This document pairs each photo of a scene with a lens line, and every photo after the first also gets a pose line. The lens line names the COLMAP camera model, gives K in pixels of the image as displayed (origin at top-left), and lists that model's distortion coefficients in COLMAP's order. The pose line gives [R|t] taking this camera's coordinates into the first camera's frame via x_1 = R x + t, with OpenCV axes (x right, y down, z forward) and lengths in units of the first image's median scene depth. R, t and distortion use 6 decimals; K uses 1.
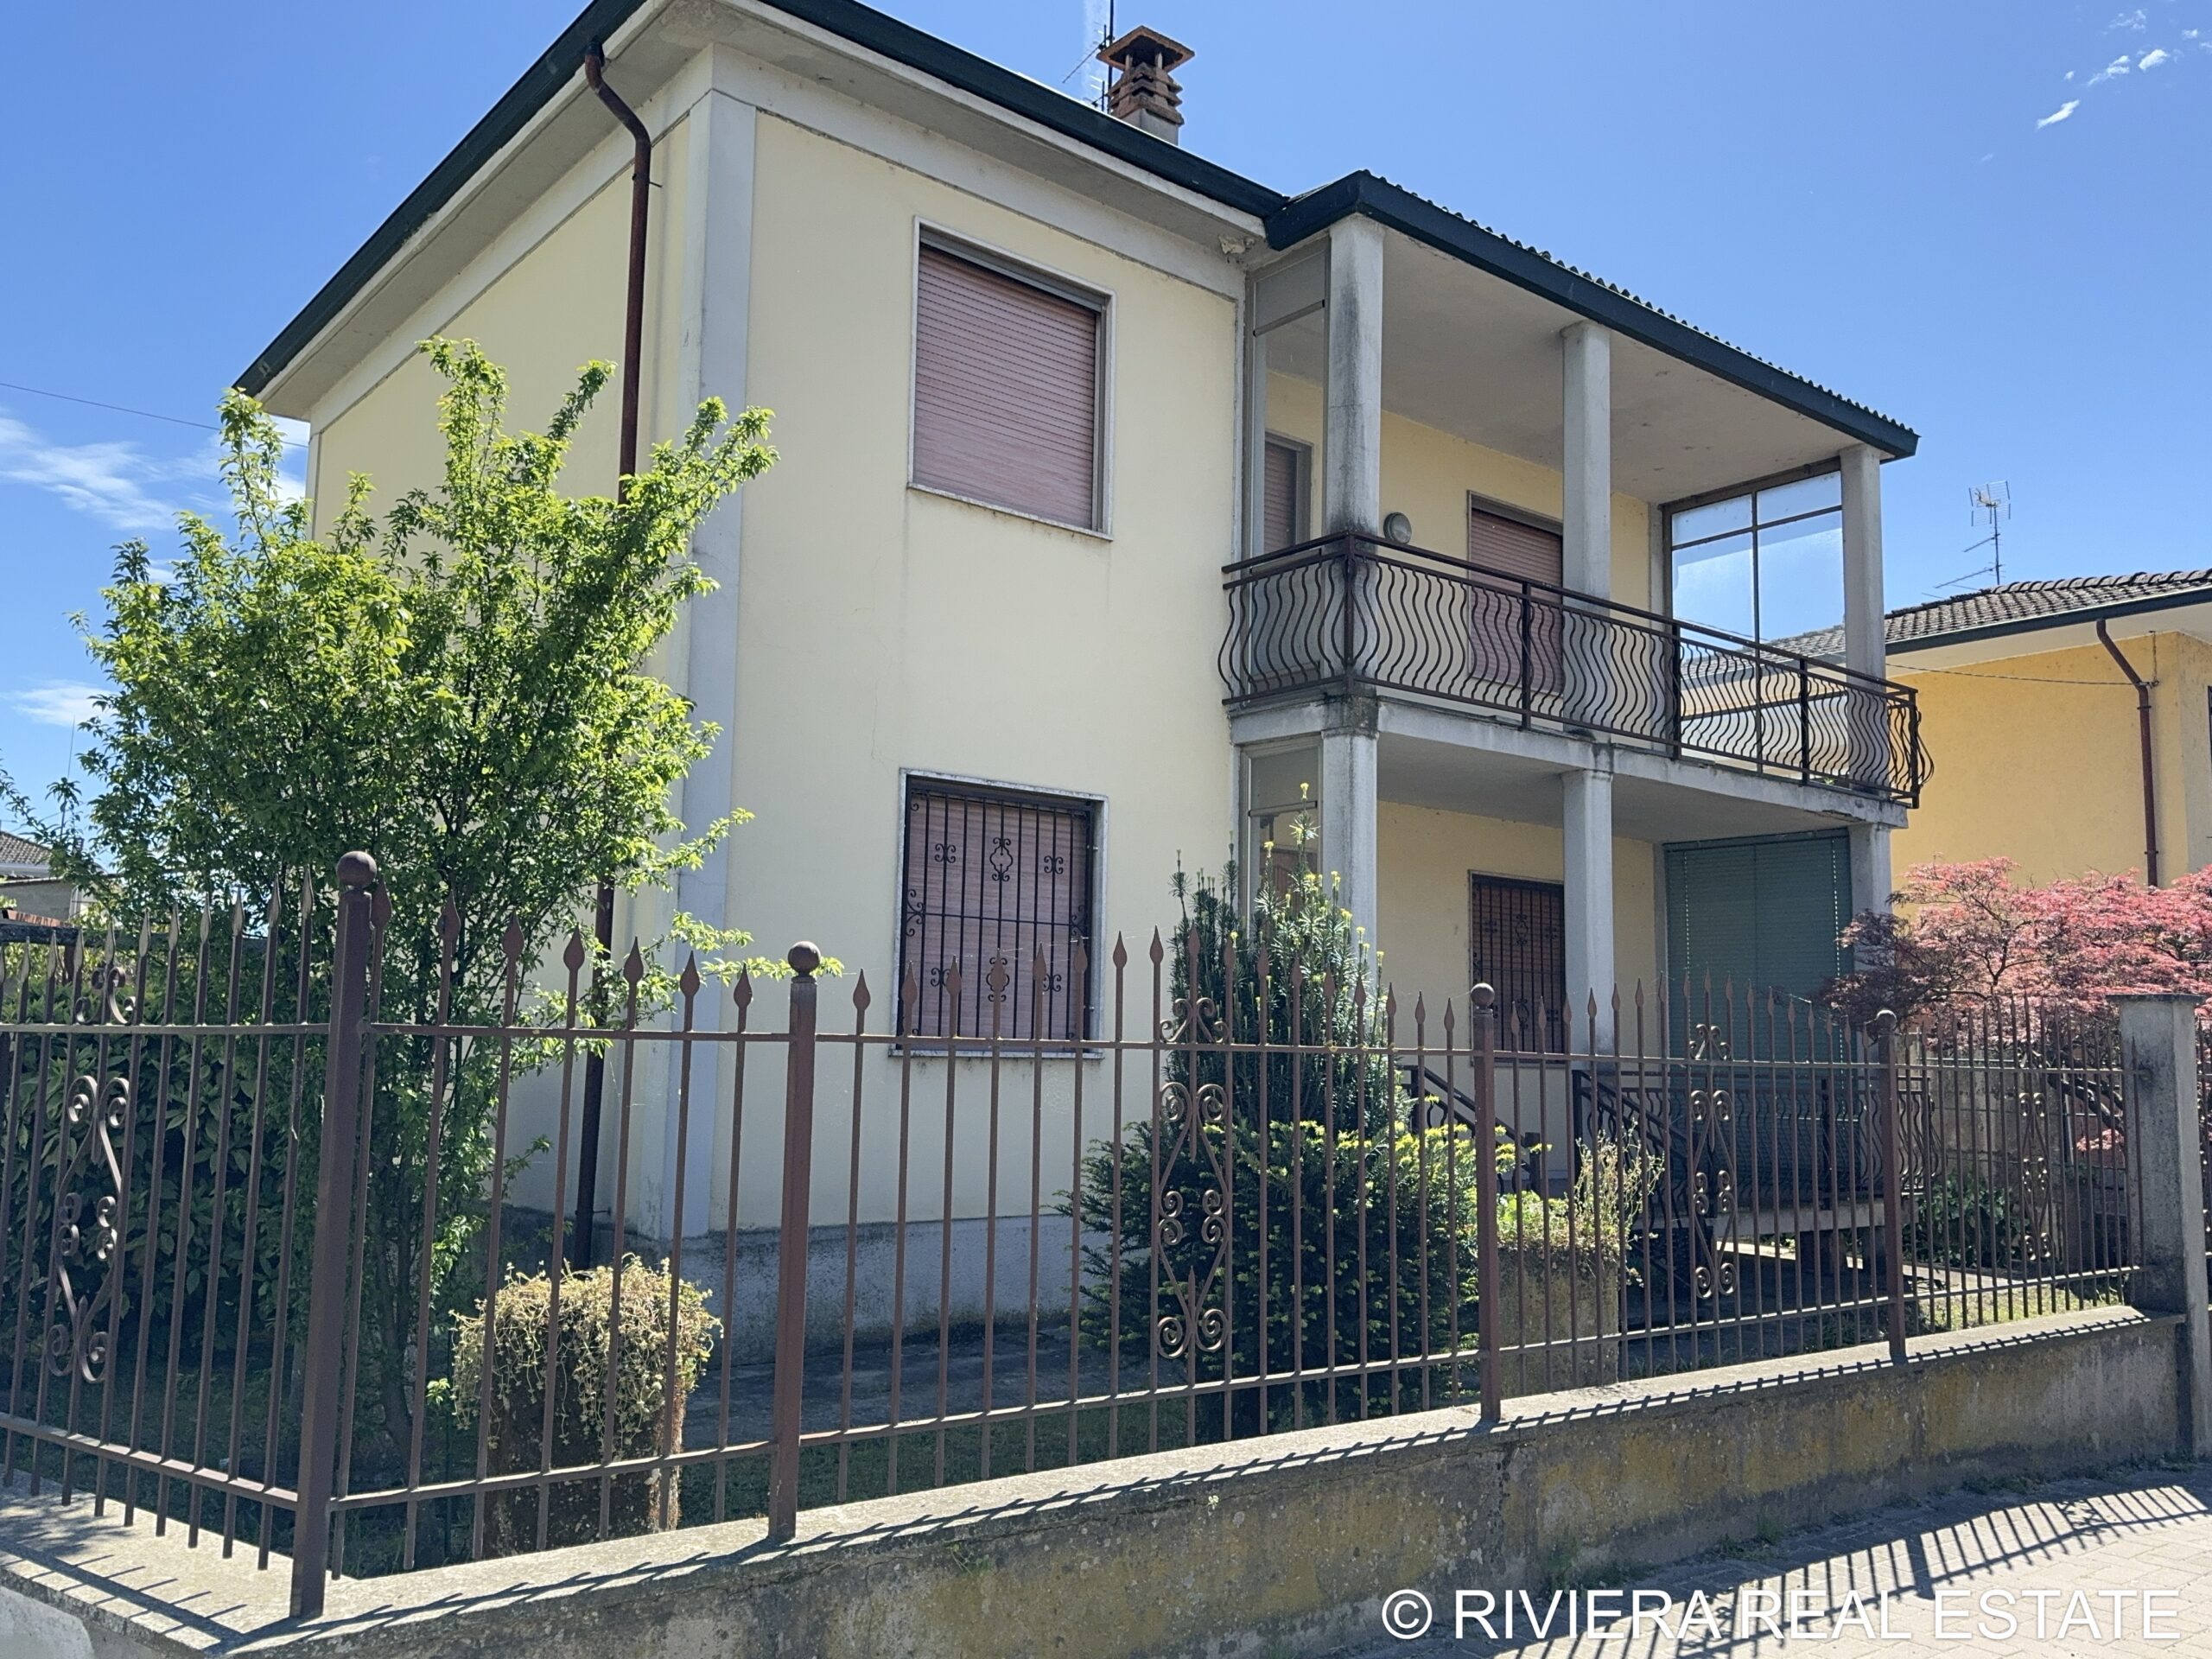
lens RADIAL K [[1753.0, 0, 1103.6], [0, 1753.0, 840.9], [0, 0, 1]] dist [0.167514, -0.312222]
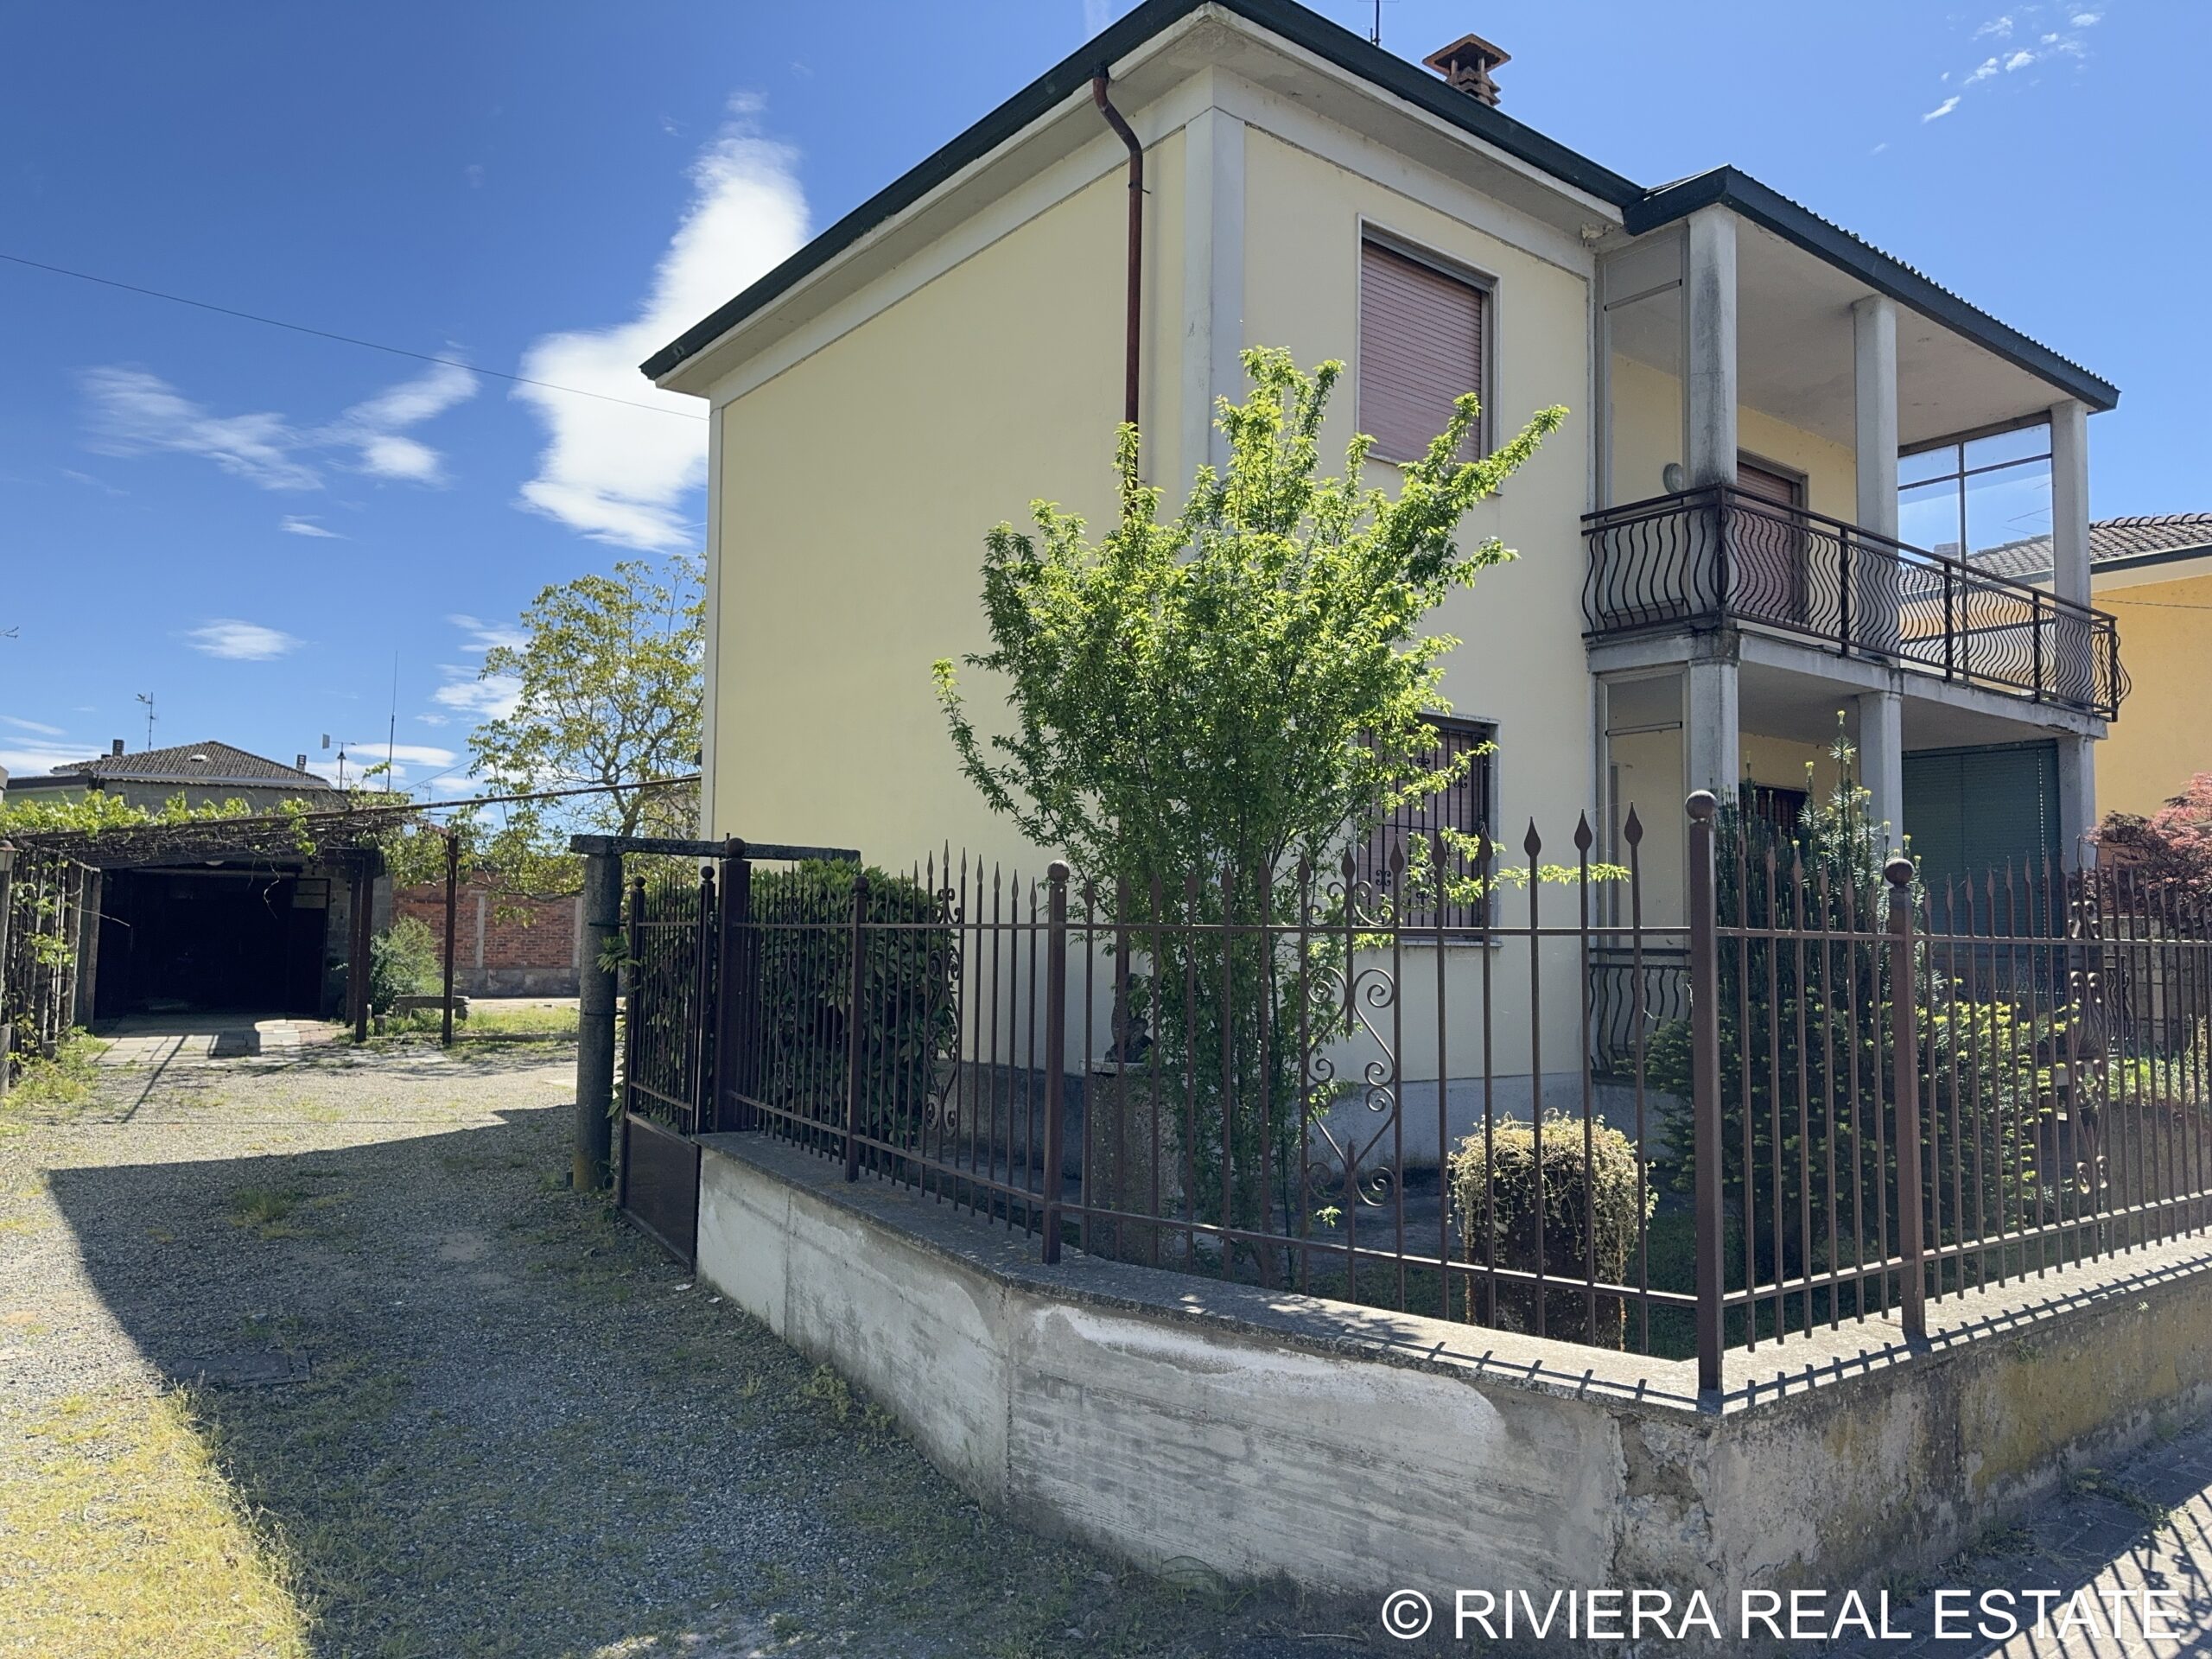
lens RADIAL K [[1558.8, 0, 1106.0], [0, 1558.8, 829.5], [0, 0, 1]] dist [0.055186, -0.046680]
pose [[0.999866, -0.006497, -0.015008, -0.226184], [0.007258, 0.998663, 0.051184, -0.007301], [0.014655, -0.051286, 0.998576, -0.027267]]
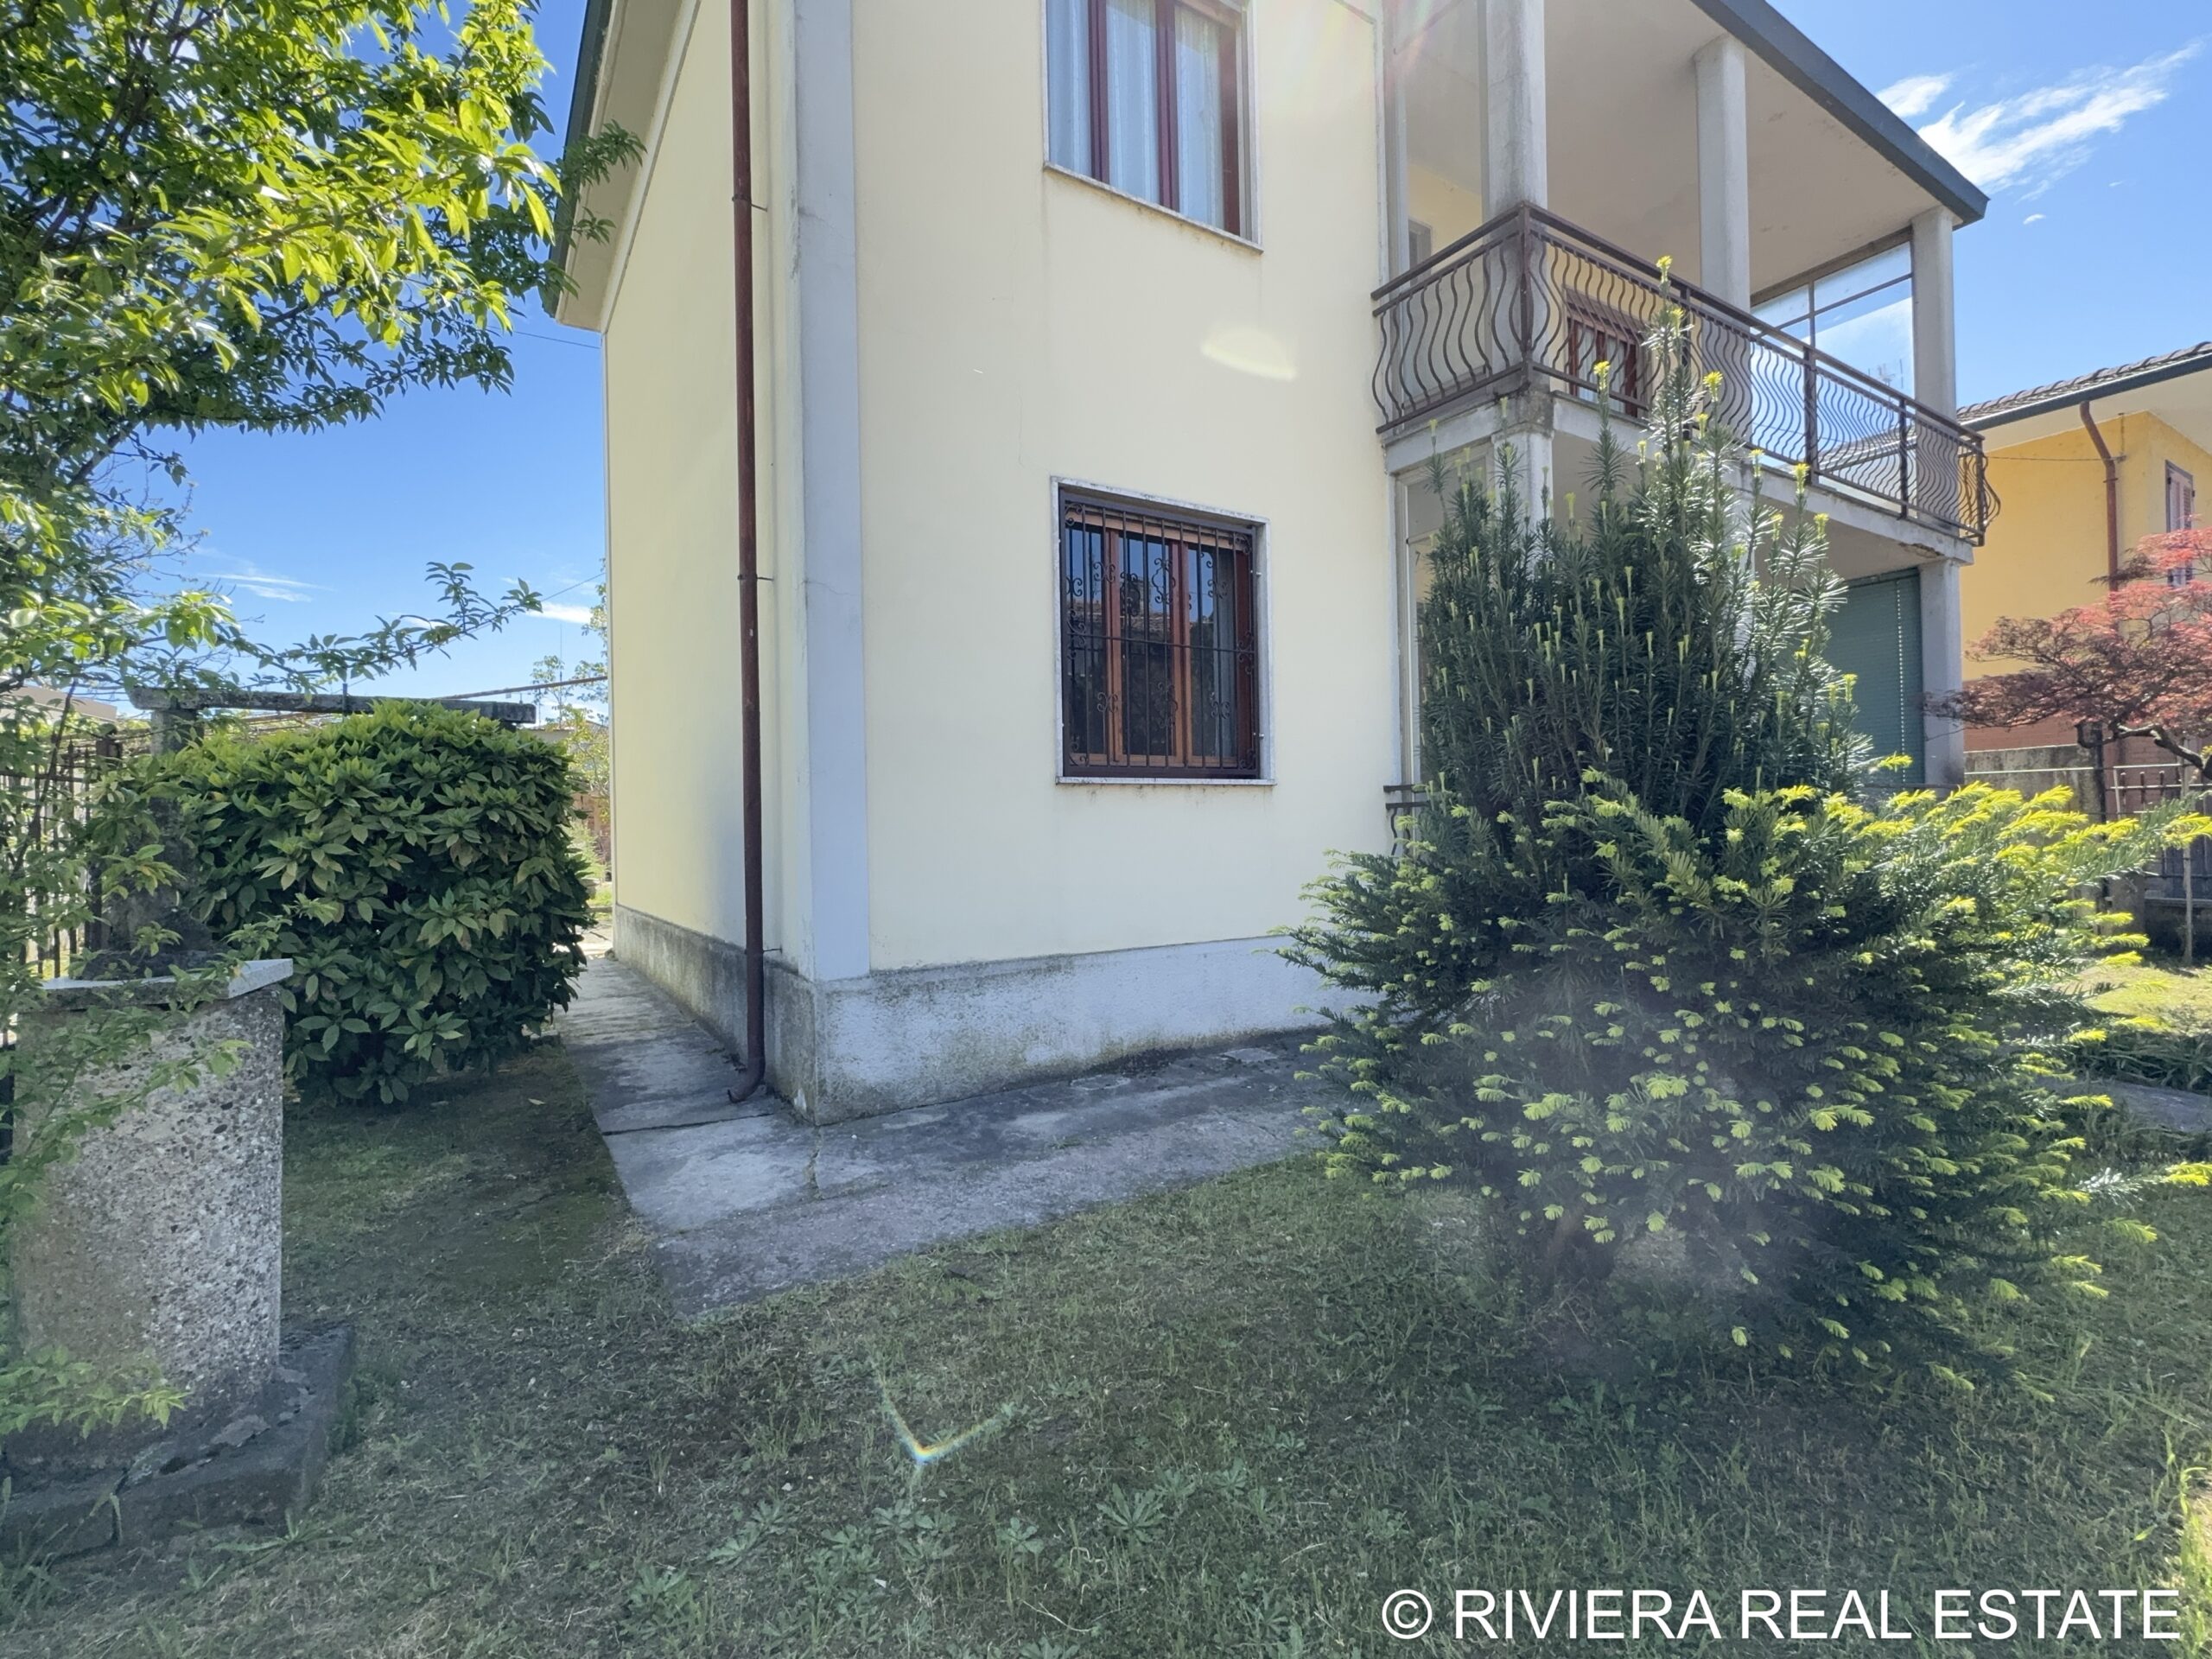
lens RADIAL K [[1002.9, 0, 1106.0], [0, 1002.9, 829.5], [0, 0, 1]] dist [-0.002154, 0.000782]
pose [[0.992171, -0.041404, -0.117827, -0.027310], [0.055057, 0.991829, 0.115084, 0.071766], [0.112099, -0.120670, 0.986343, 0.389534]]
